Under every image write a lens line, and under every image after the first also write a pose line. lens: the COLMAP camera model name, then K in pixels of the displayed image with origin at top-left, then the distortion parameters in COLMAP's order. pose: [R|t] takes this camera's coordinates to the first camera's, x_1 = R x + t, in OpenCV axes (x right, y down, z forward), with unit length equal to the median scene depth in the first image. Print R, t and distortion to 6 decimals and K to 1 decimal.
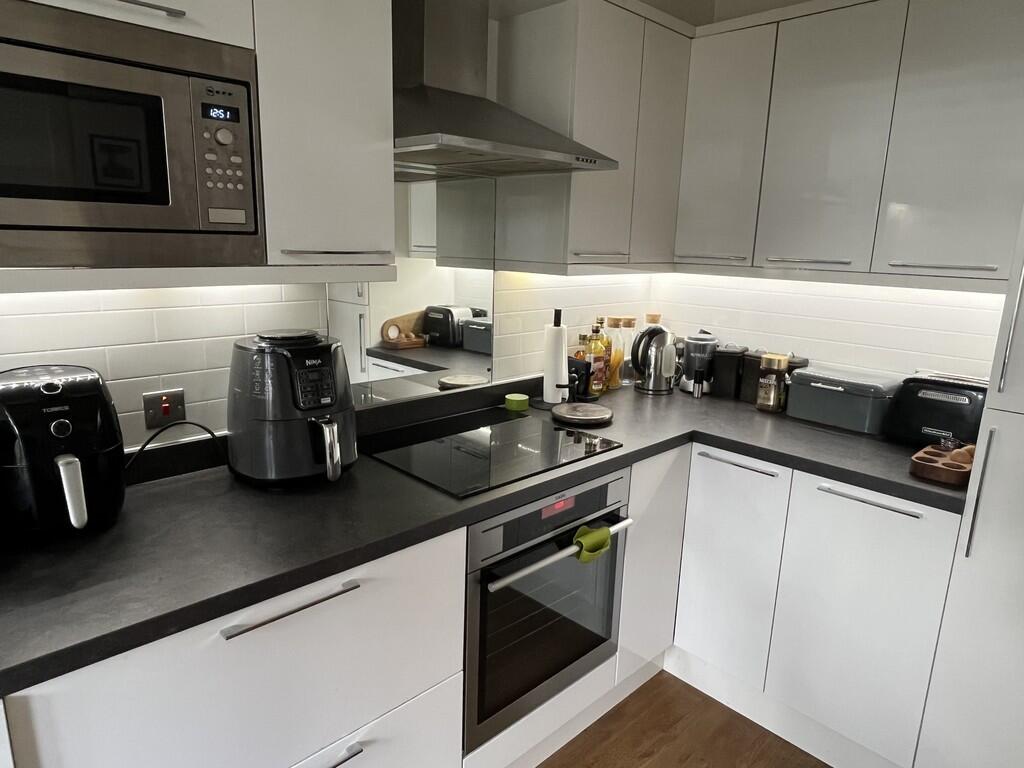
lens RADIAL K [[643.8, 0, 512.0], [0, 643.8, 384.0], [0, 0, 1]] dist [-0.002332, -0.000028]
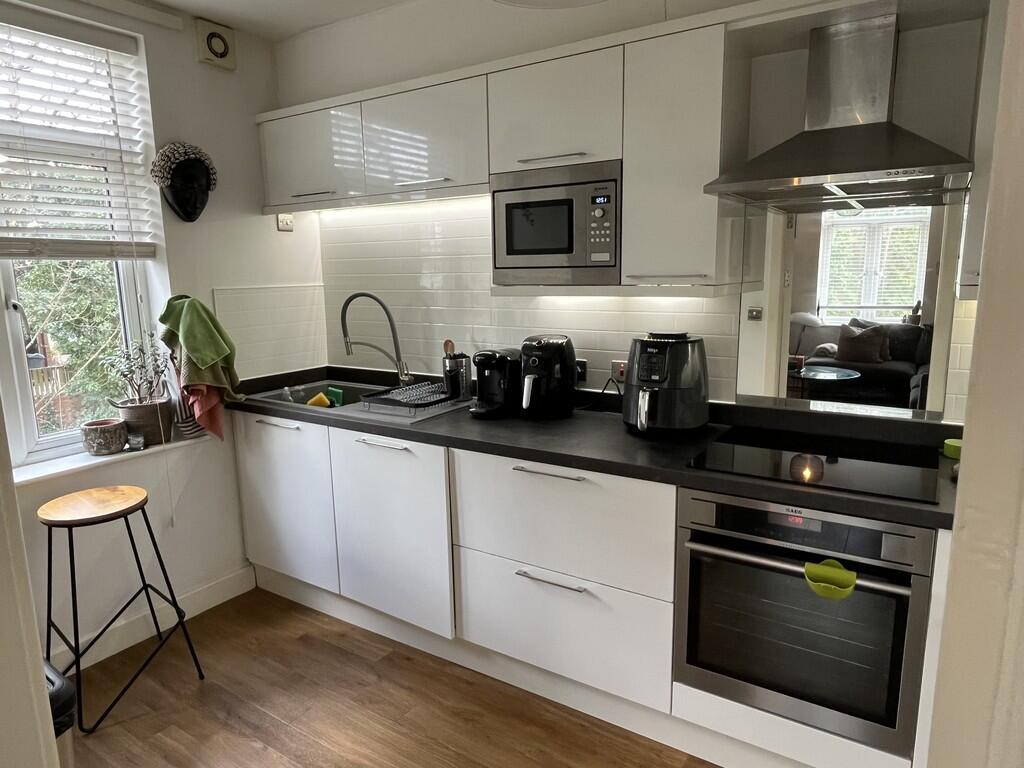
lens RADIAL K [[643.8, 0, 512.0], [0, 643.8, 384.0], [0, 0, 1]] dist [-0.002332, -0.000028]
pose [[0.223551, 0.131148, -0.965829, 1.242773], [-0.192508, 0.977328, 0.088151, -0.031001], [0.955493, 0.166223, 0.243729, 0.401080]]
